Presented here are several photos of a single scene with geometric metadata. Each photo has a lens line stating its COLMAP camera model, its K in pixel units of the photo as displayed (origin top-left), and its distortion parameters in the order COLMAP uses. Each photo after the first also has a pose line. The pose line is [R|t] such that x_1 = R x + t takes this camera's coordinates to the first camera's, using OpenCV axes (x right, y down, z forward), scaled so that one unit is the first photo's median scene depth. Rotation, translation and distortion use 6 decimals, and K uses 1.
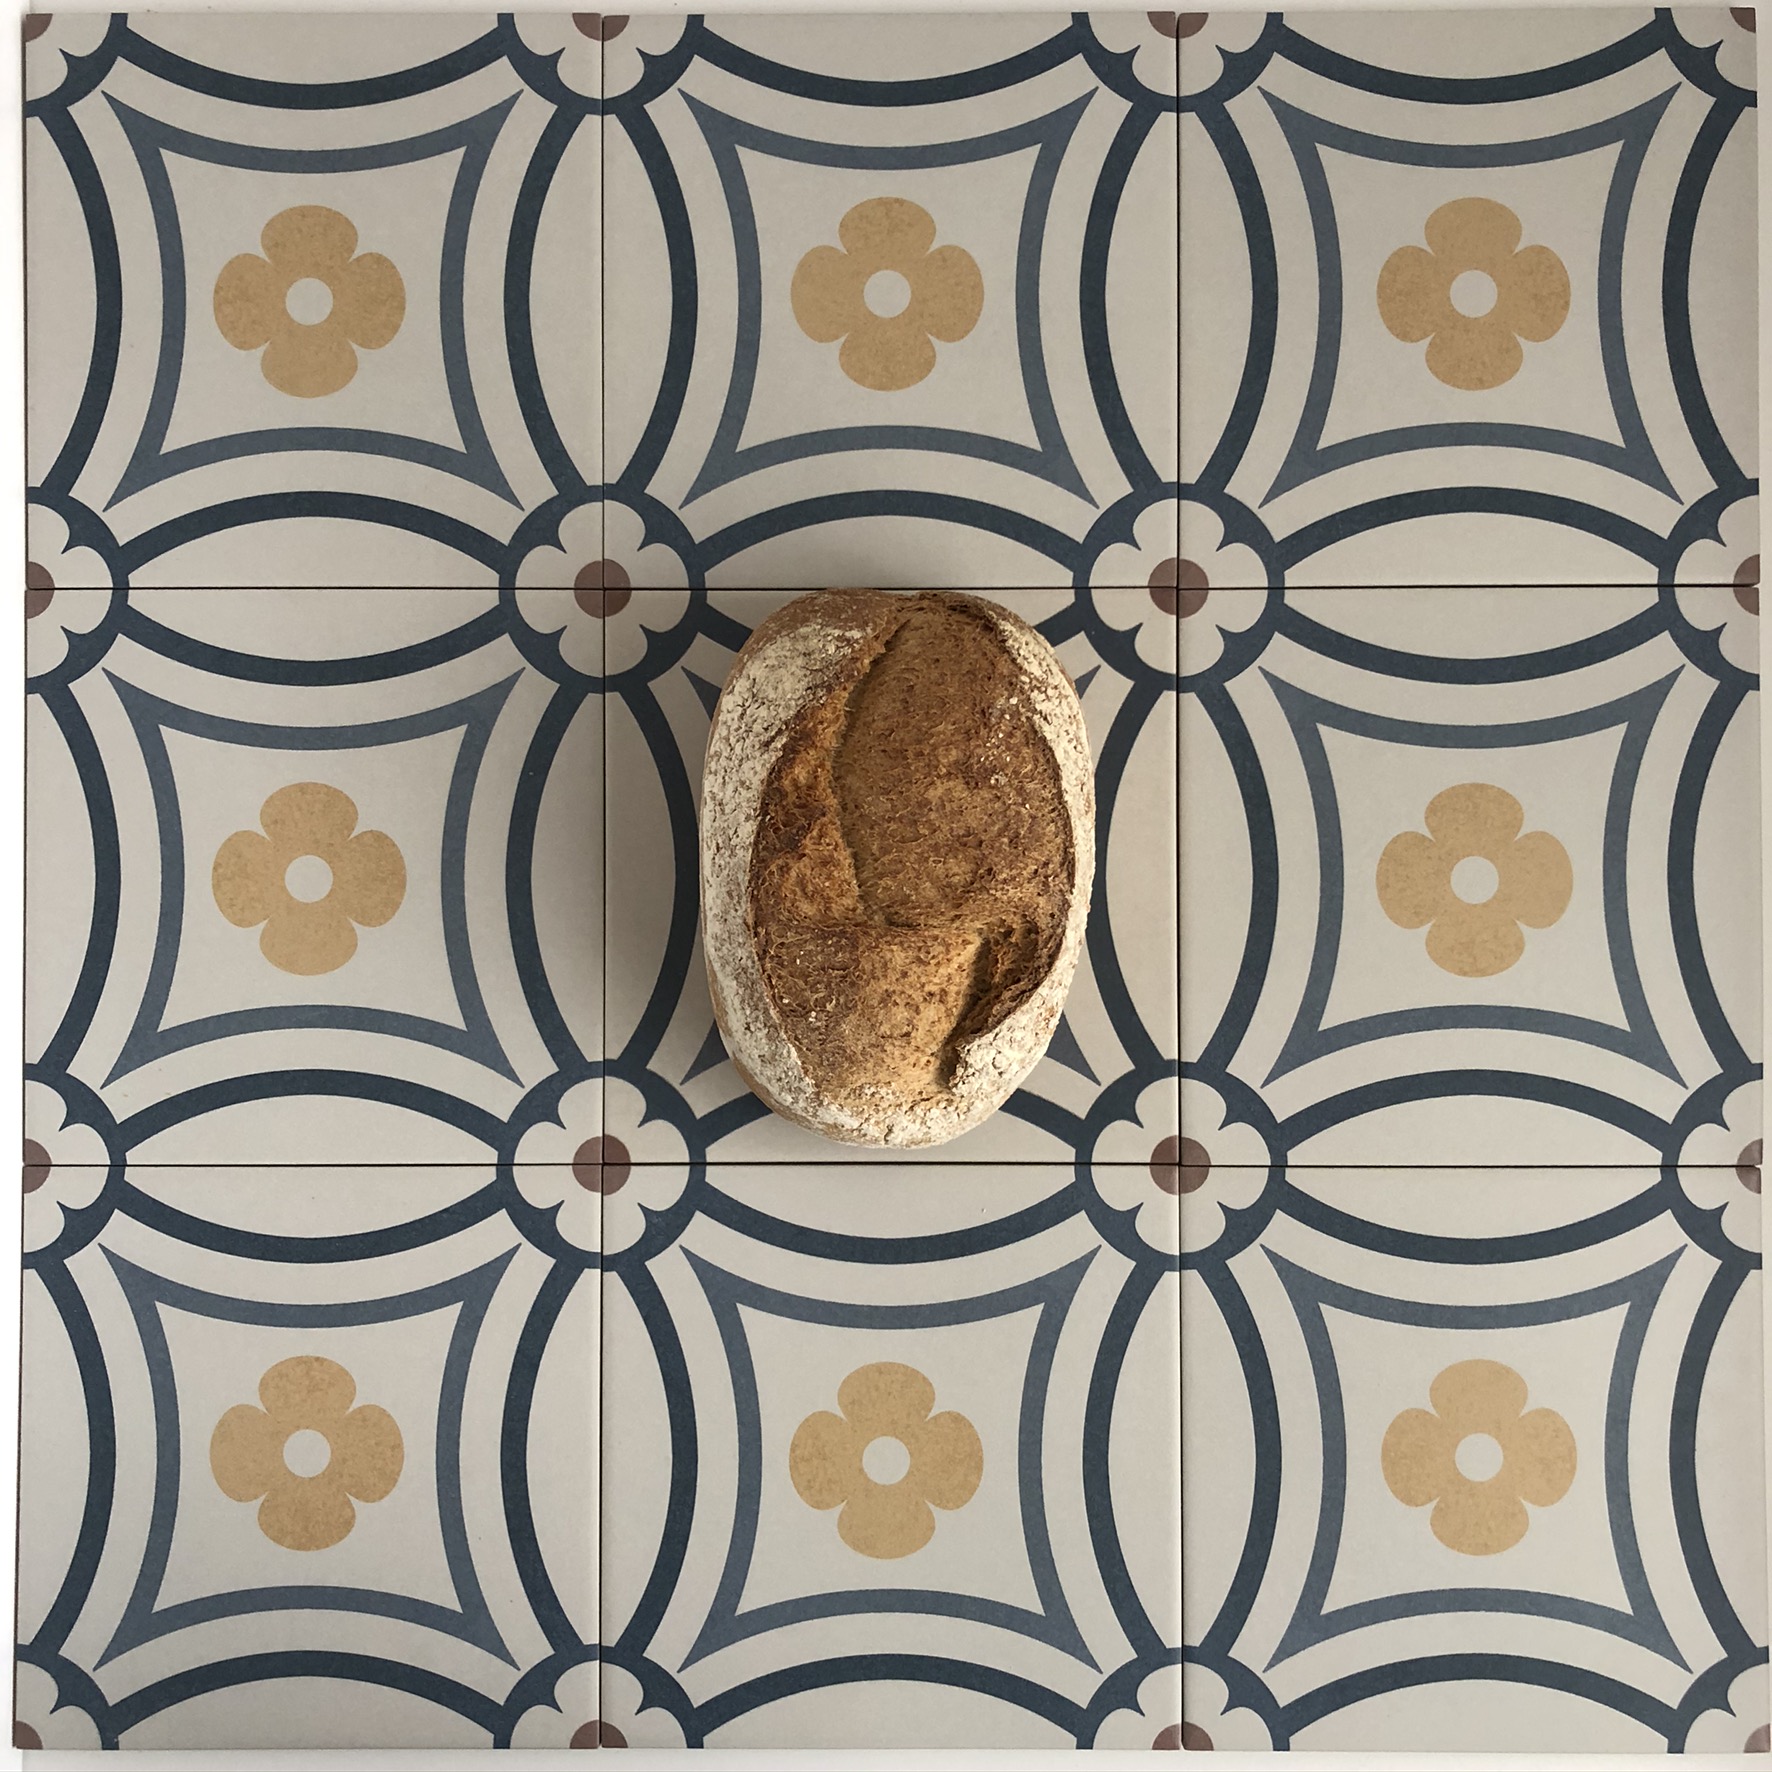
lens RADIAL K [[1815.2, 0, 880.1], [0, 1815.2, 886.7], [0, 0, 1]] dist [0.173613, -0.557050]
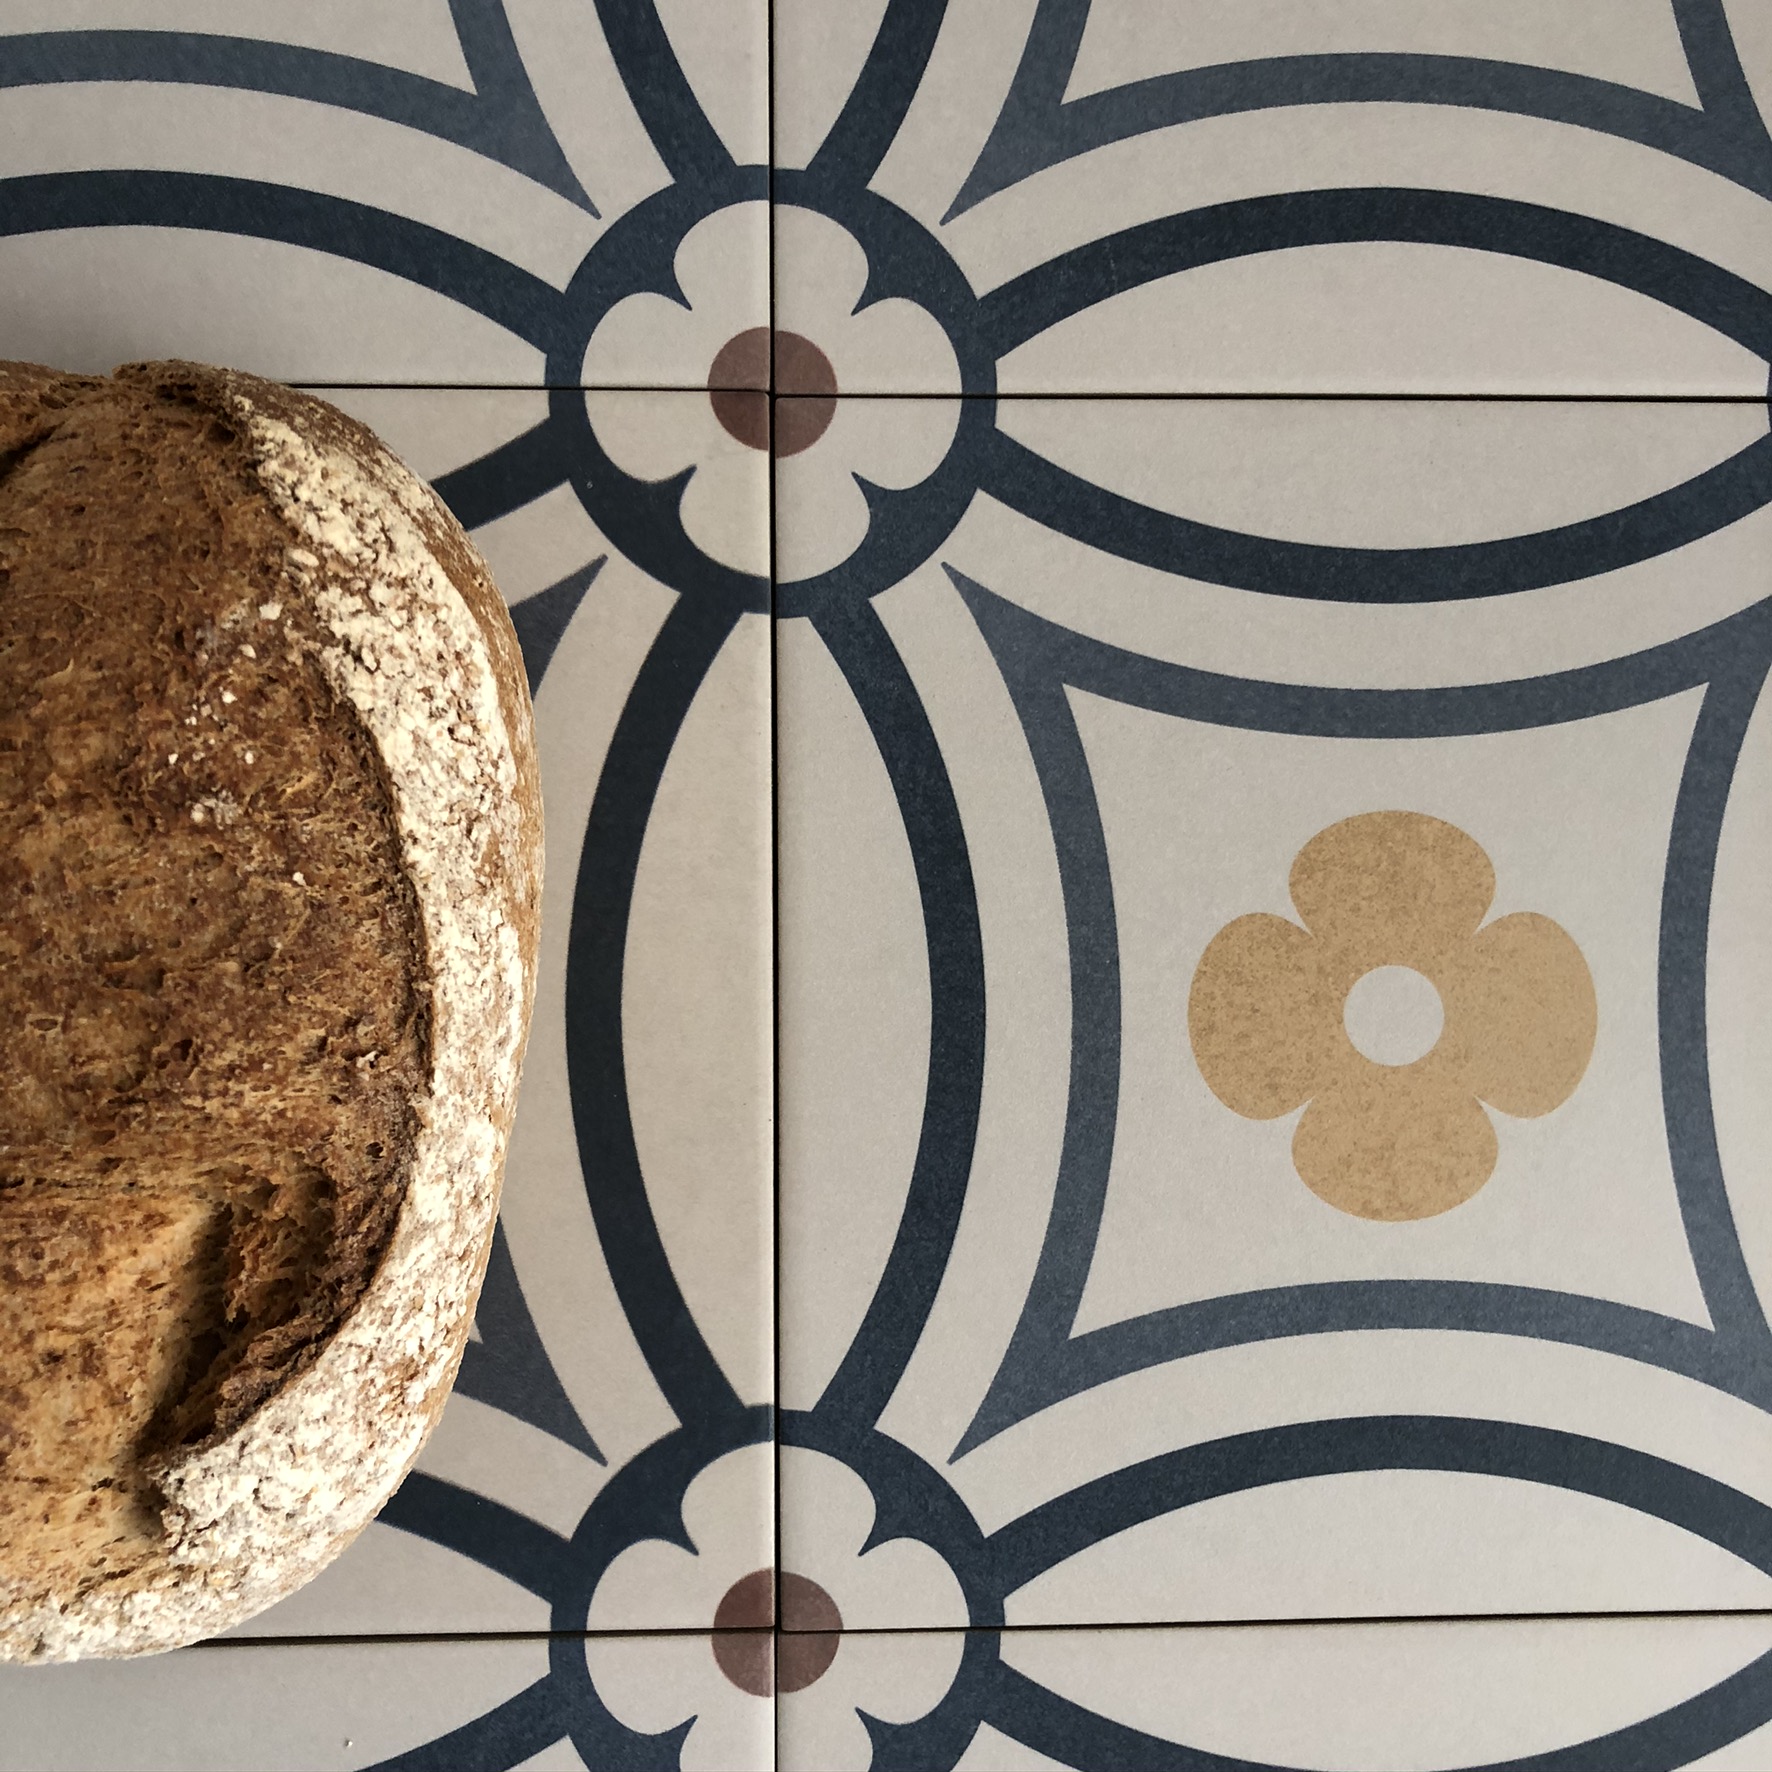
lens RADIAL K [[1833.3, 0, 861.2], [0, 1833.3, 889.3], [0, 0, 1]] dist [0.119727, -0.303043]
pose [[0.998874, -0.002901, 0.047346, 0.180878], [0.002722, 0.999989, 0.003837, -0.042327], [-0.047356, -0.003704, 0.998871, 0.584681]]
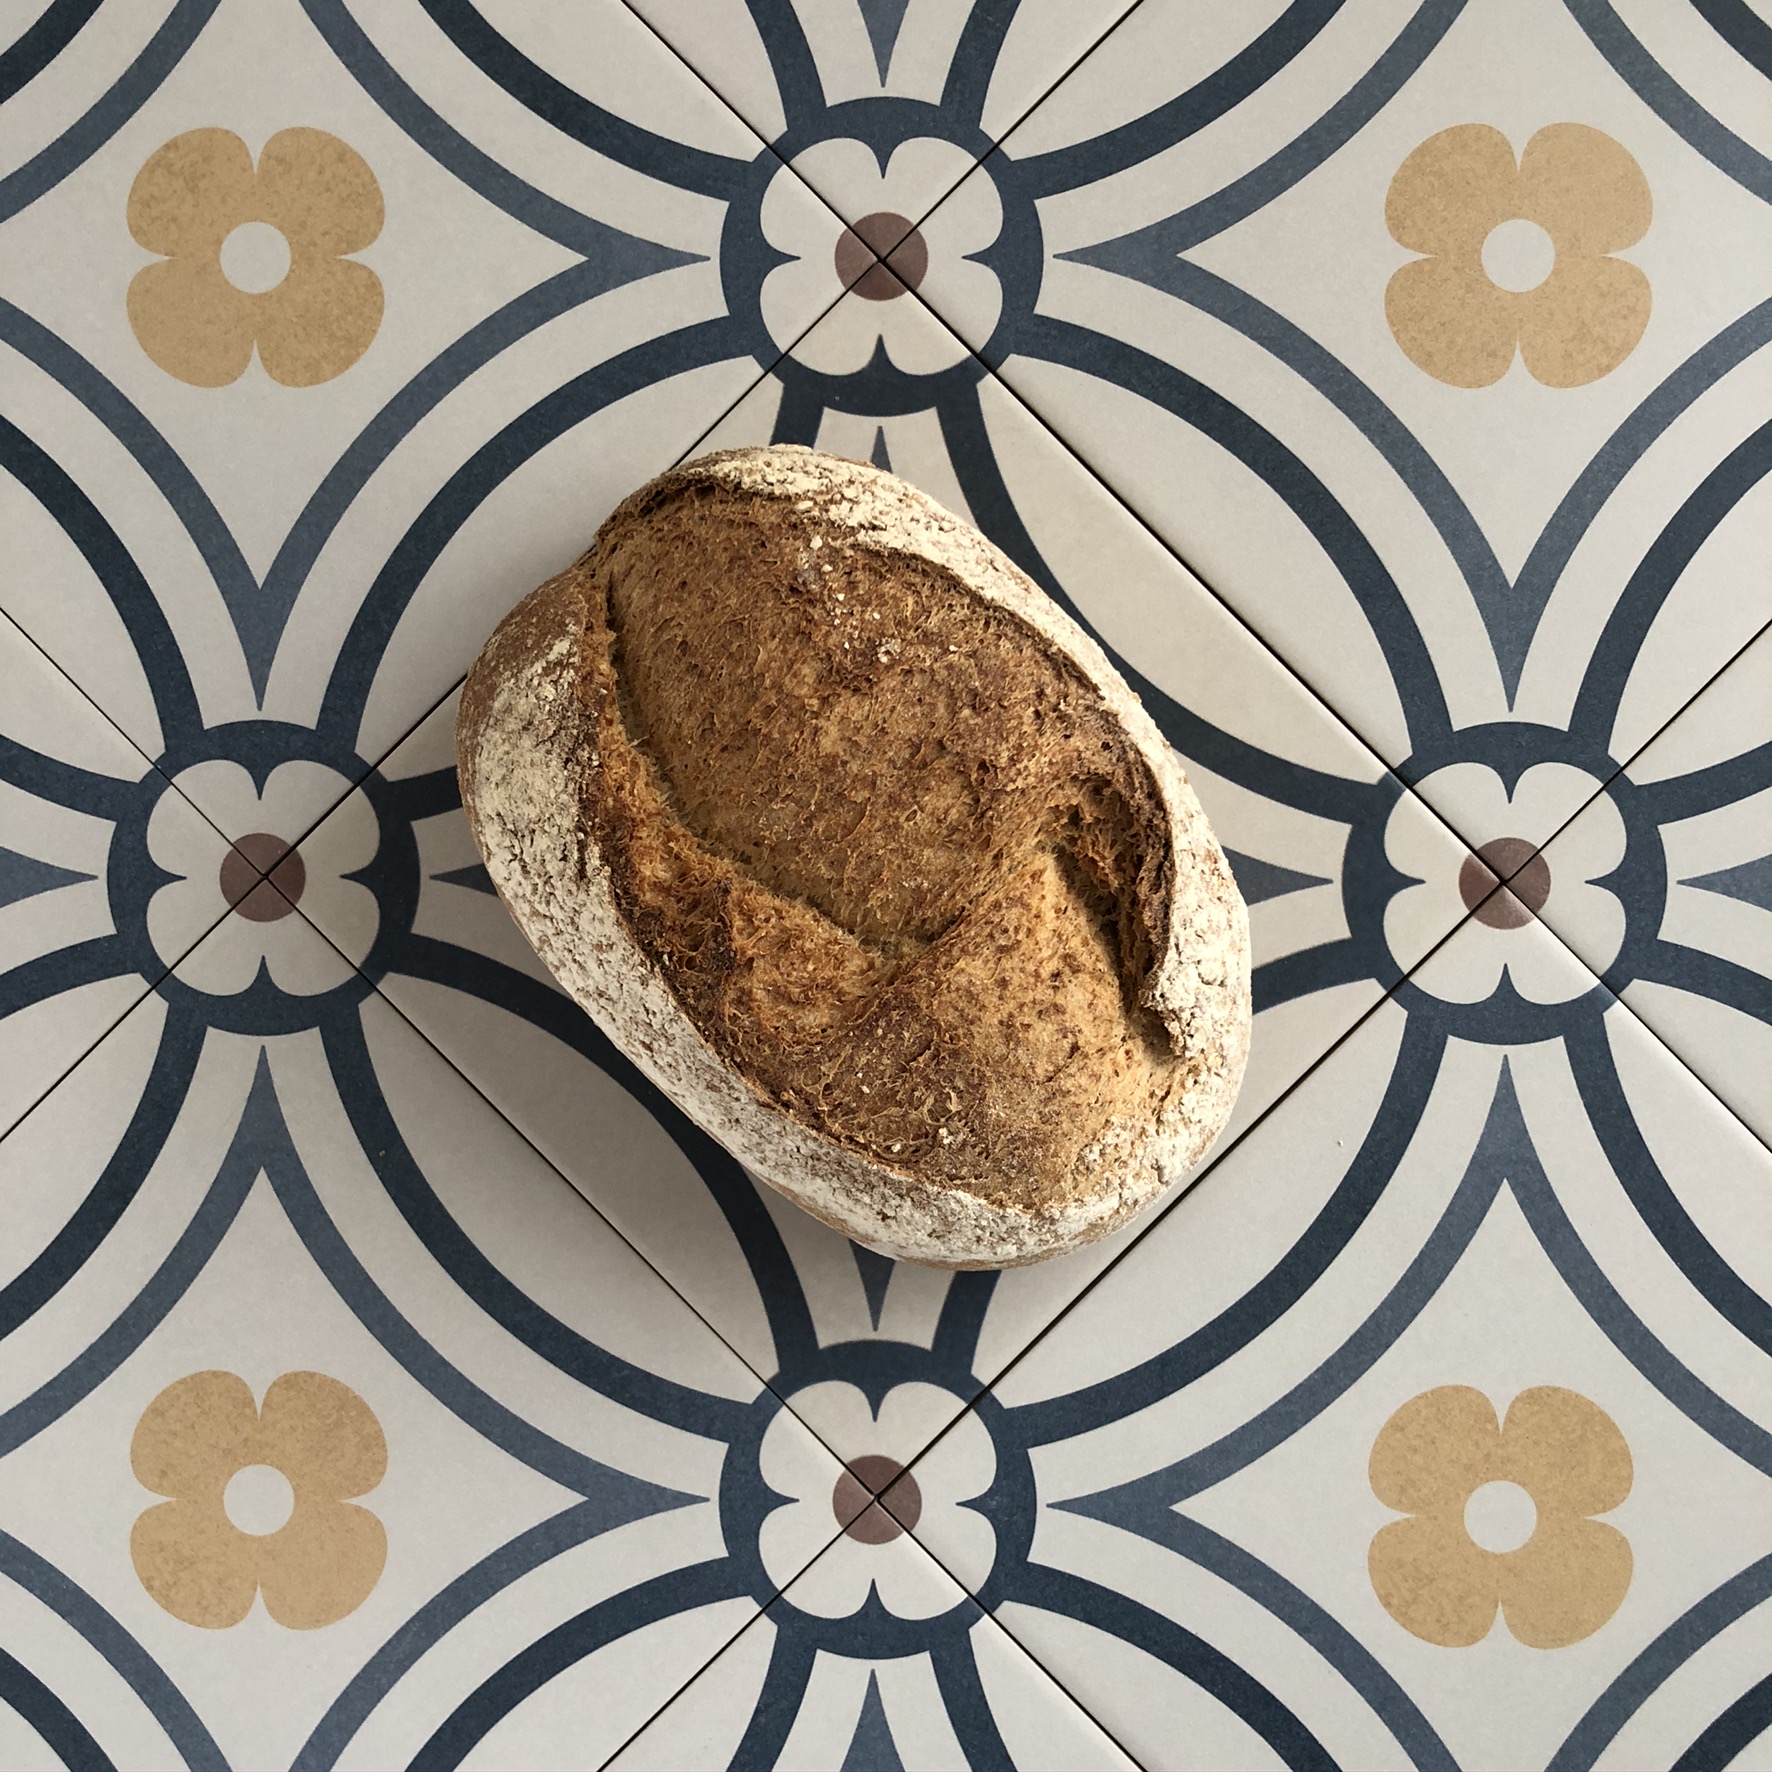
lens RADIAL K [[1815.2, 0, 880.1], [0, 1815.2, 886.7], [0, 0, 1]] dist [0.173613, -0.557050]
pose [[0.710341, -0.703697, -0.015042, 0.015827], [0.703770, 0.710428, -0.000557, -0.003858], [0.011078, -0.010190, 0.999887, 0.376813]]
